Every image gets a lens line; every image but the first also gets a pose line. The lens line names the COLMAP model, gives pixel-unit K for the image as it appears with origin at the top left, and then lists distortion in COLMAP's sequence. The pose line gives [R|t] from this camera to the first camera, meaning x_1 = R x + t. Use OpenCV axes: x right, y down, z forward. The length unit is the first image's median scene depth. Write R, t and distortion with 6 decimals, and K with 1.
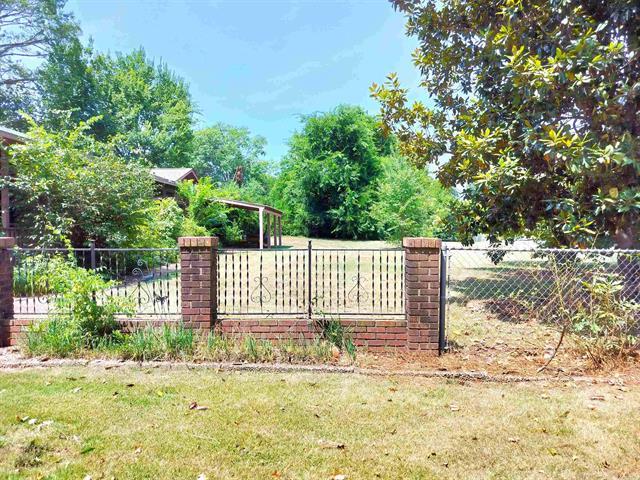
lens RADIAL K [[450.8, 0, 322.9], [0, 450.8, 241.9], [0, 0, 1]] dist [0.001187, -0.000683]
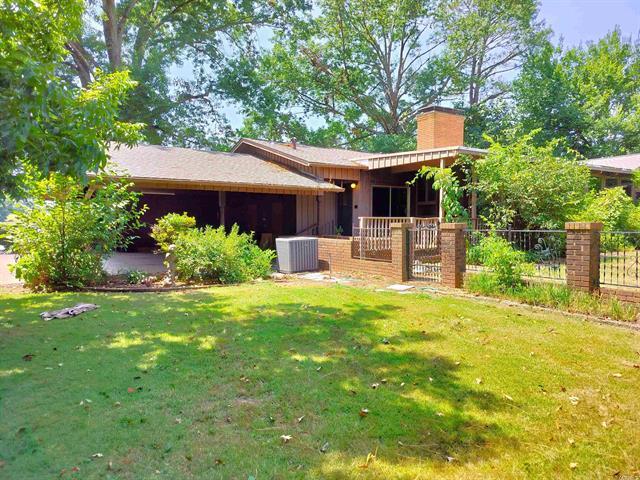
lens RADIAL K [[450.8, 0, 322.9], [0, 450.8, 241.9], [0, 0, 1]] dist [0.001187, -0.000683]
pose [[0.565275, 0.032496, -0.824262, 0.201677], [-0.016453, 0.999469, 0.028121, 0.011585], [0.824739, -0.002335, 0.565509, -0.194208]]
